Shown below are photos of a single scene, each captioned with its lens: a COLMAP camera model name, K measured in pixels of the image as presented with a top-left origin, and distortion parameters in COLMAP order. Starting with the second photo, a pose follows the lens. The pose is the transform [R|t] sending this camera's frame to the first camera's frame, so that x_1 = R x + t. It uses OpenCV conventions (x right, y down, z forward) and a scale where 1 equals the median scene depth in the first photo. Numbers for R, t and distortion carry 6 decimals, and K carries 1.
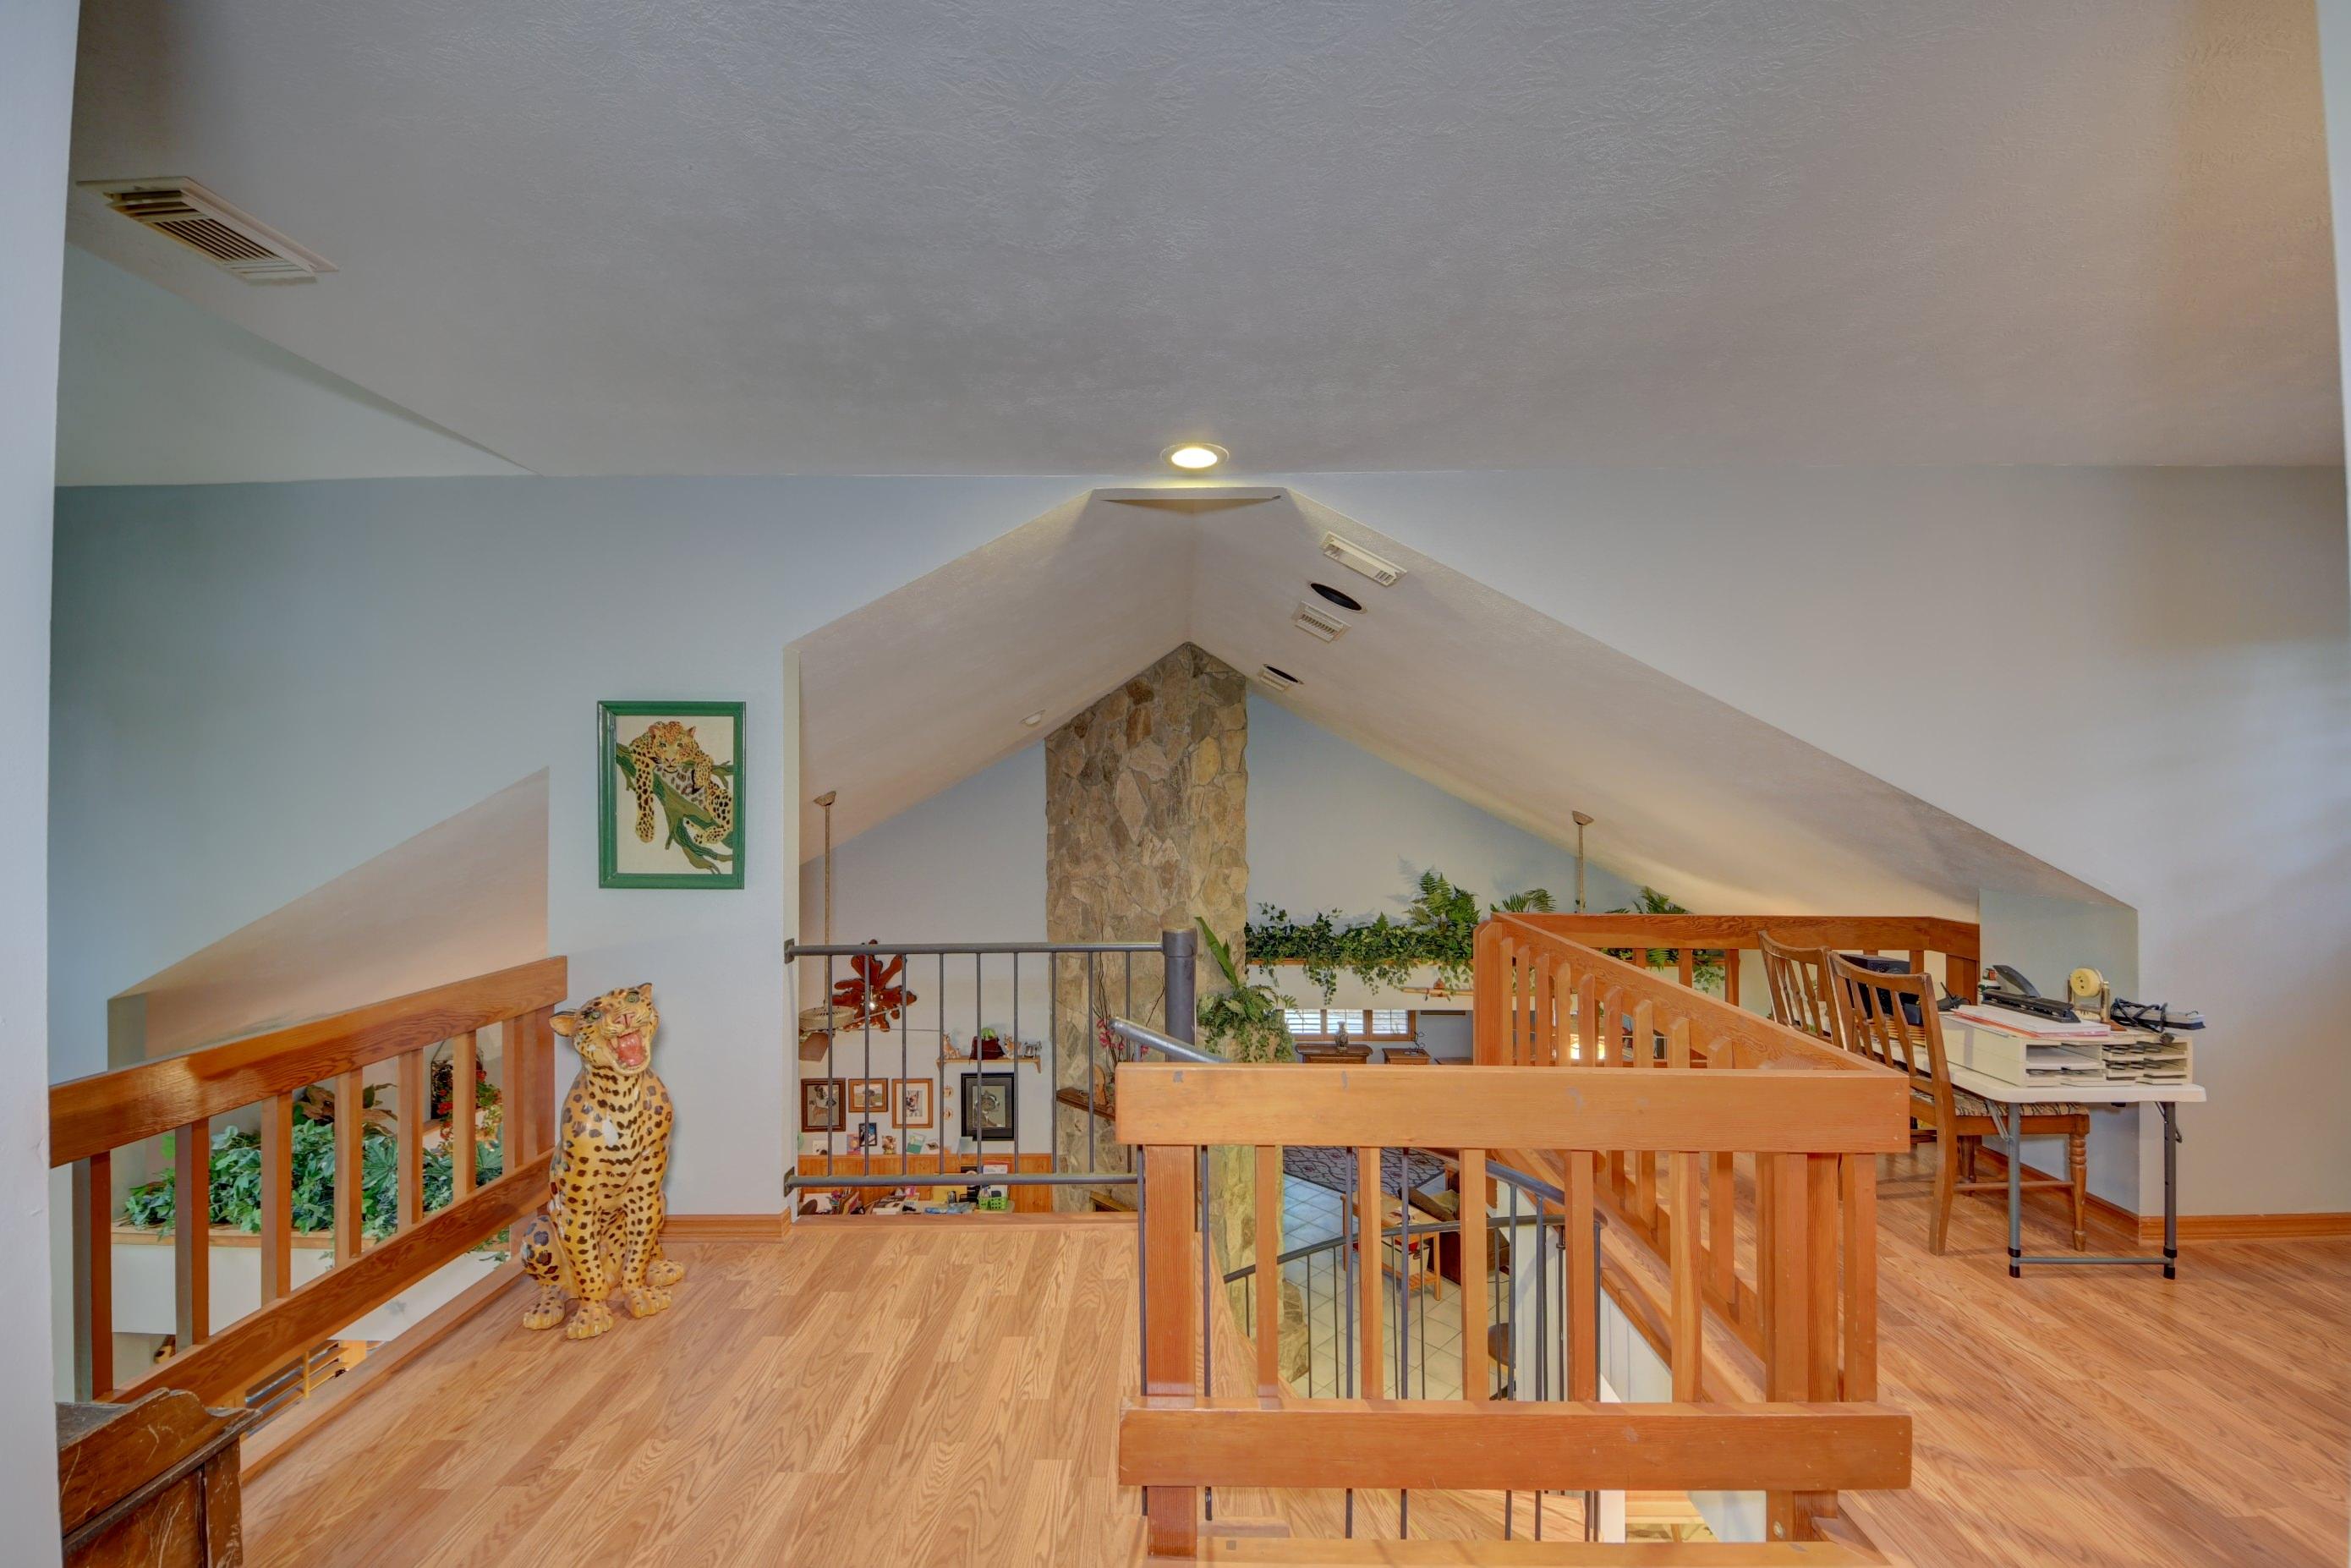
lens RADIAL K [[943.4, 0, 1142.0], [0, 943.4, 774.3], [0, 0, 1]] dist [0.024092, -0.000005]
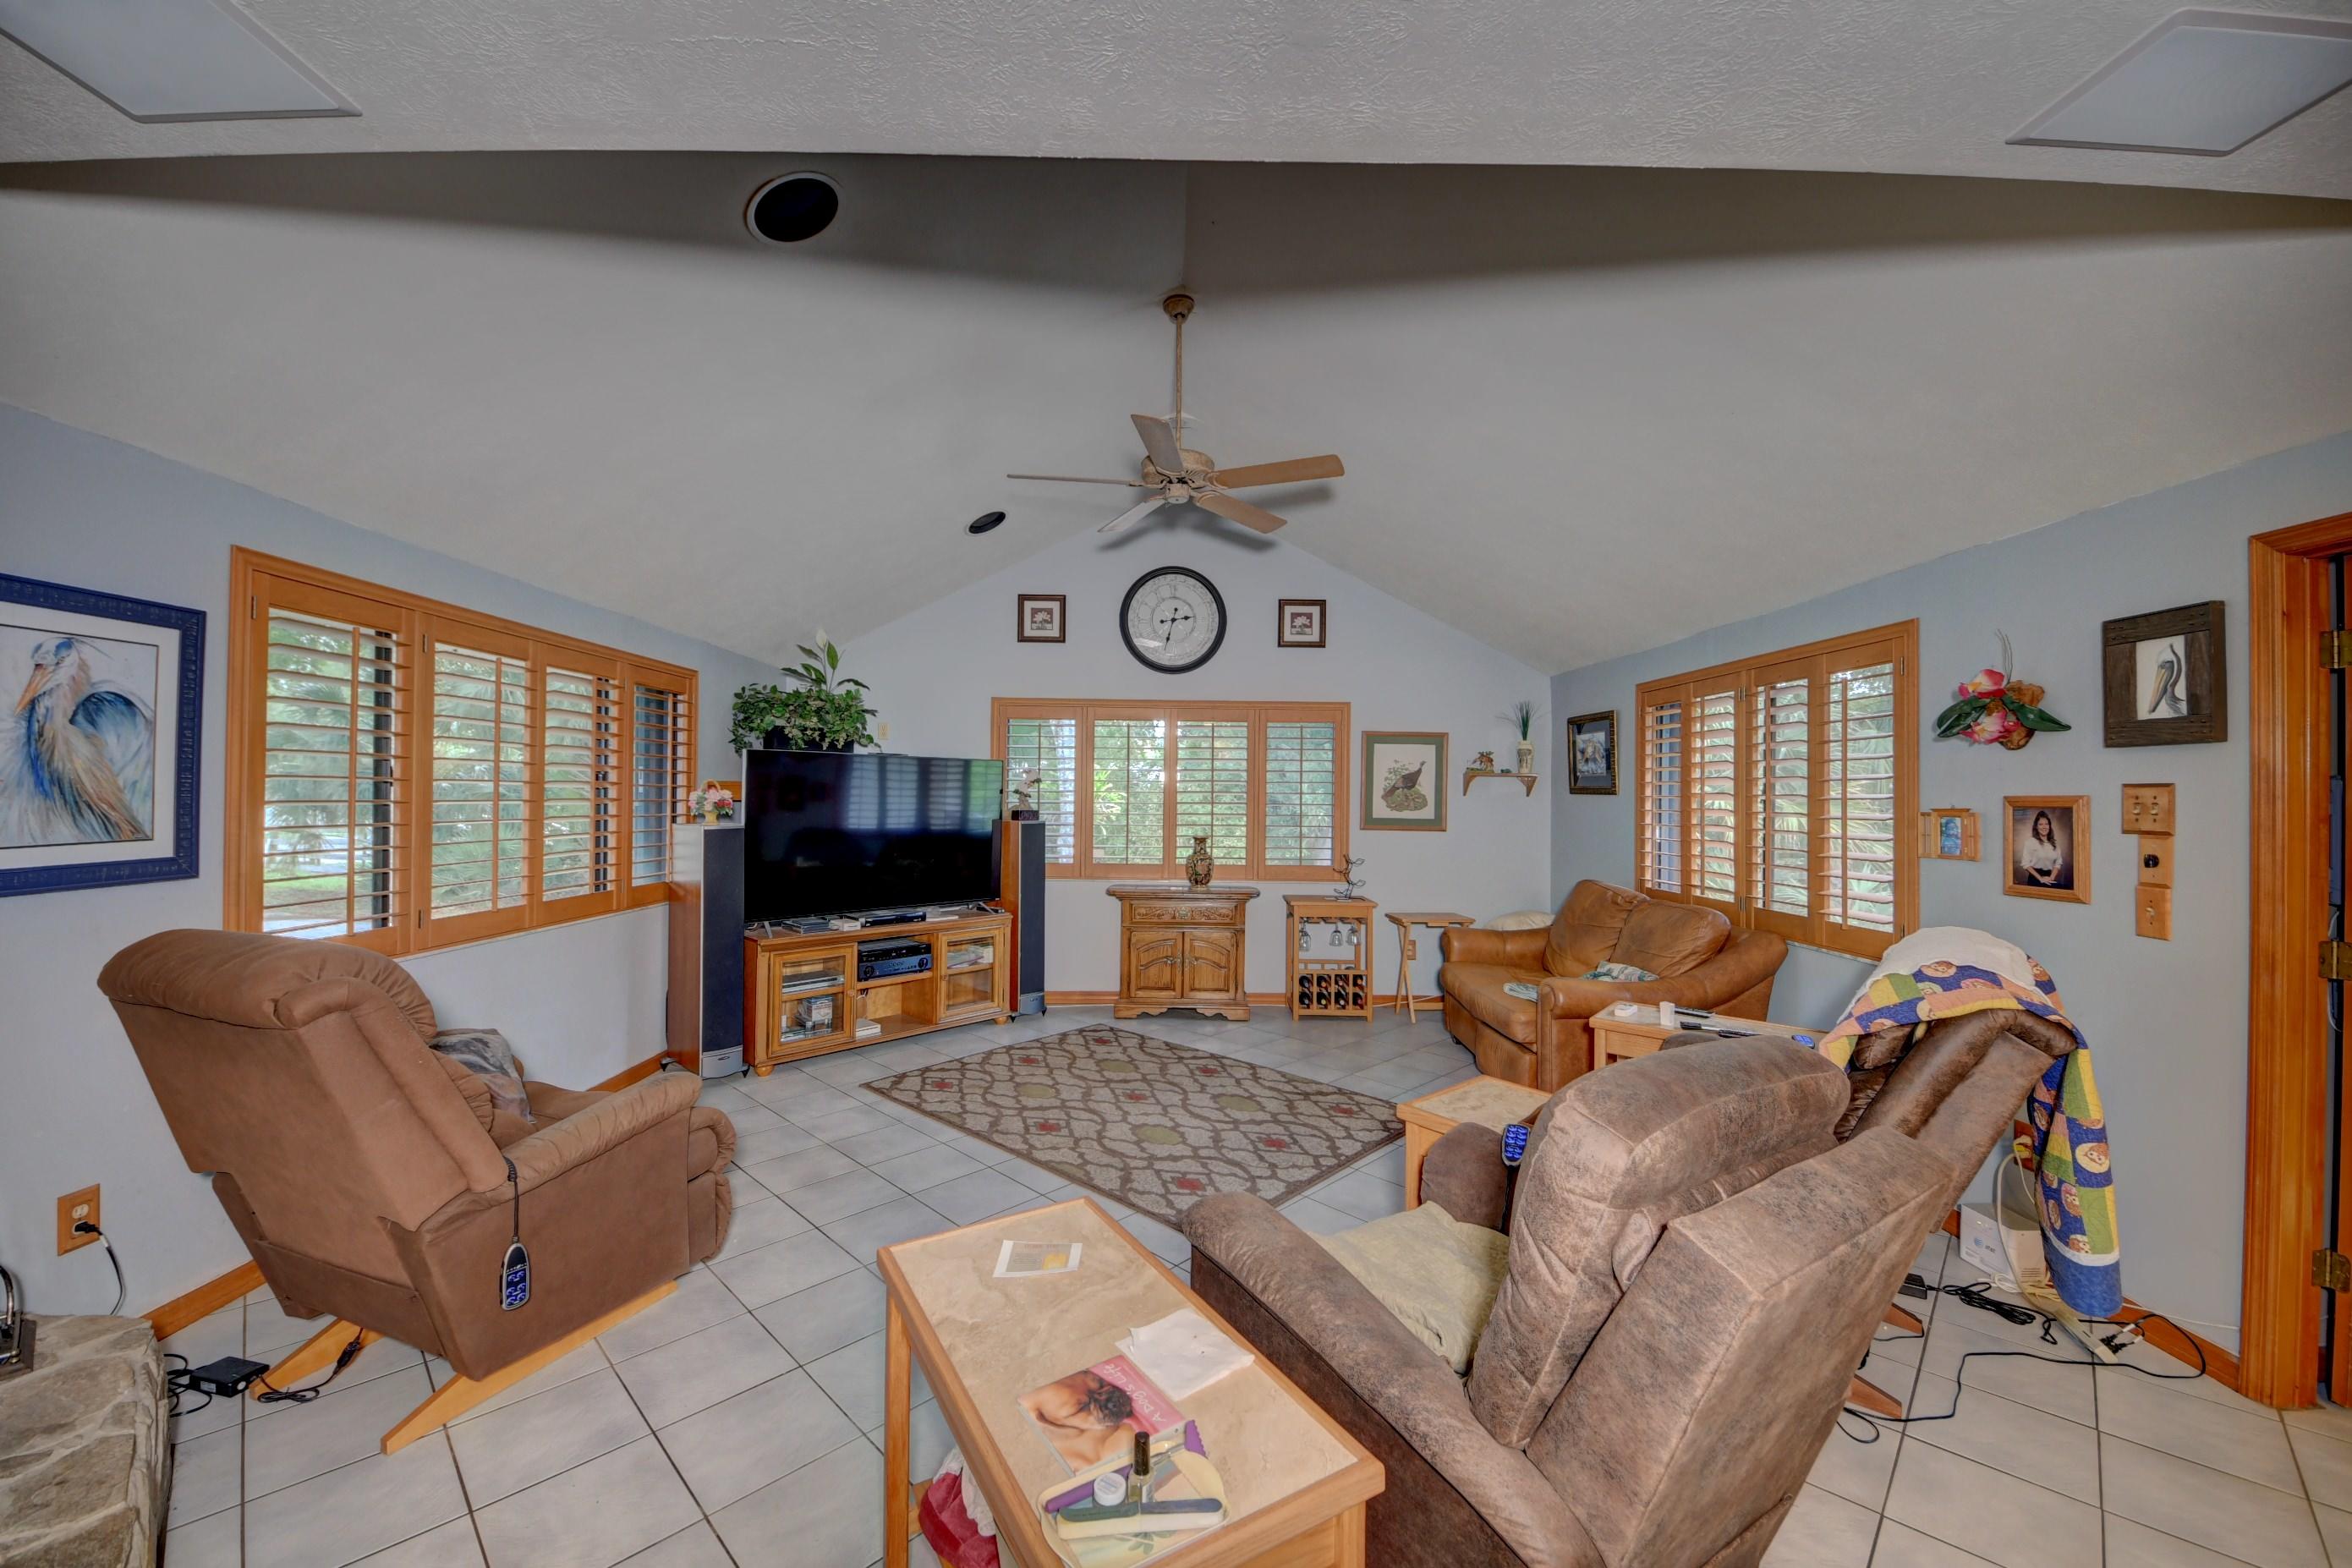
lens RADIAL K [[910.6, 0, 1175.9], [0, 910.6, 786.7], [0, 0, 1]] dist [0.042142, -0.025572]
pose [[0.998315, 0.010444, 0.057077, 0.286217], [-0.012143, 0.999491, 0.029495, 0.371149], [-0.056740, -0.030138, 0.997934, 0.881693]]
